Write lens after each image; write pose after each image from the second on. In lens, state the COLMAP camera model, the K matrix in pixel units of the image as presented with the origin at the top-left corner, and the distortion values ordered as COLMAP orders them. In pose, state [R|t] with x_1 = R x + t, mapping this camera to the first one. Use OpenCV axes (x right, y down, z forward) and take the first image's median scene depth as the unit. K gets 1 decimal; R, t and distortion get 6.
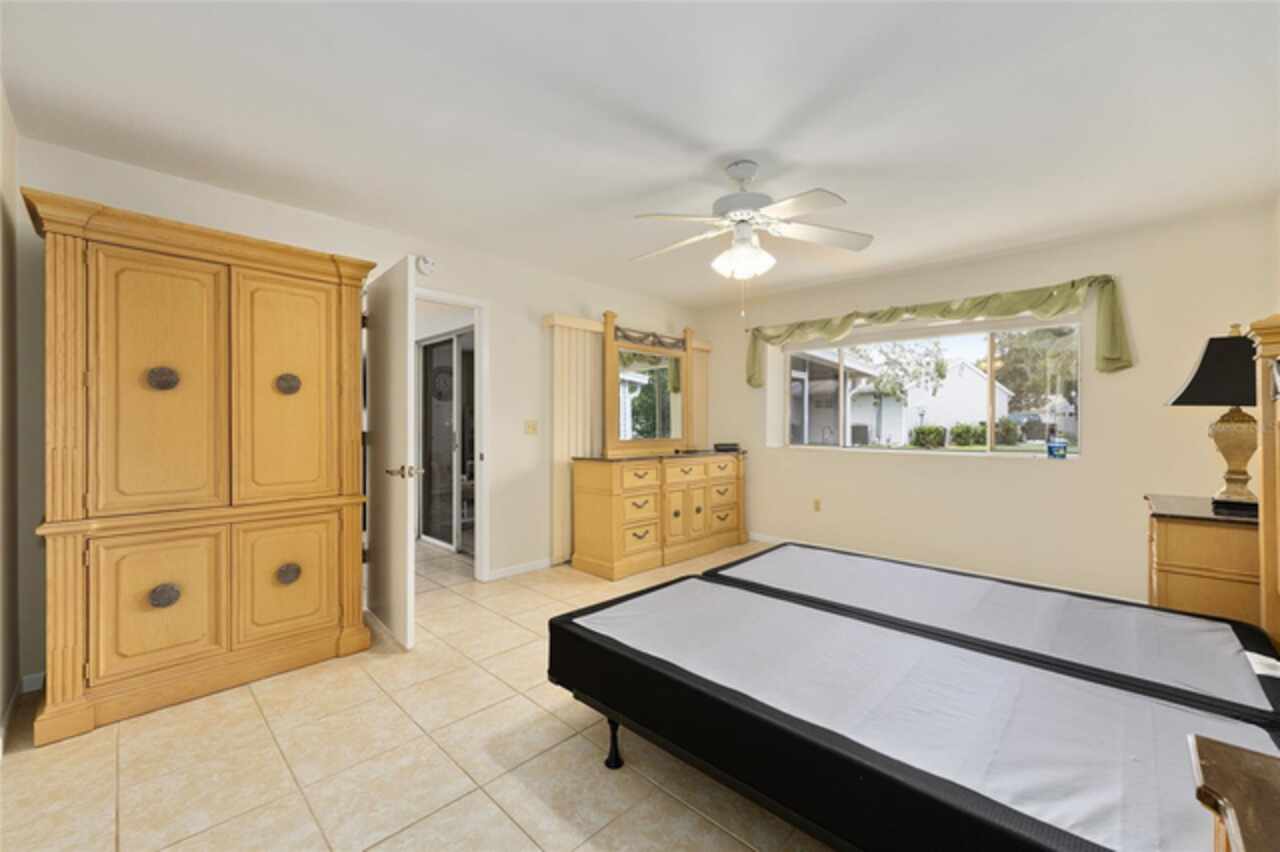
lens RADIAL K [[514.4, 0, 641.5], [0, 514.4, 426.4], [0, 0, 1]] dist [-0.001621, 0.002614]
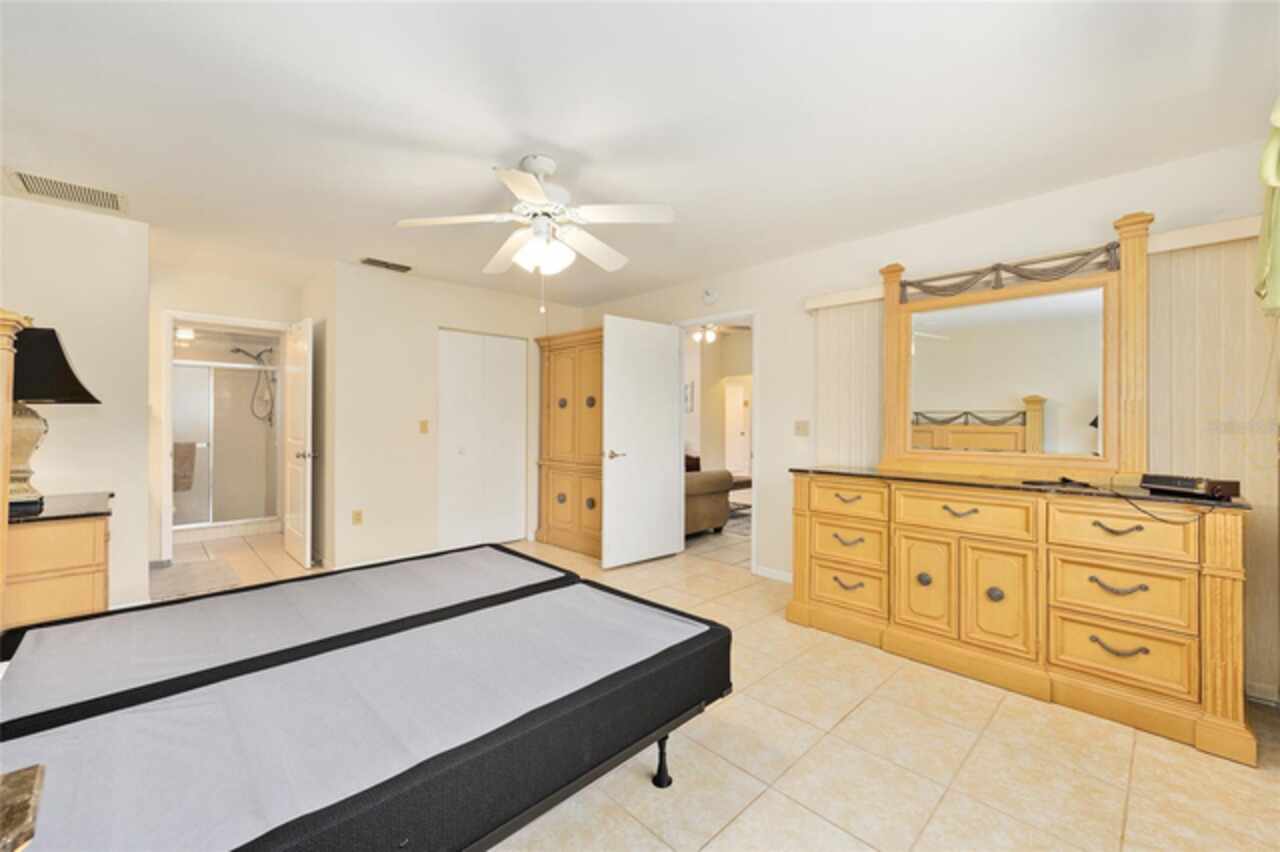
lens RADIAL K [[514.4, 0, 640.8], [0, 514.4, 420.0], [0, 0, 1]] dist [-0.001621, 0.002614]
pose [[-0.025314, -0.005154, -0.999666, 0.689922], [-0.009939, 0.999939, -0.004904, -0.005031], [0.999630, 0.009812, -0.025363, 0.721768]]
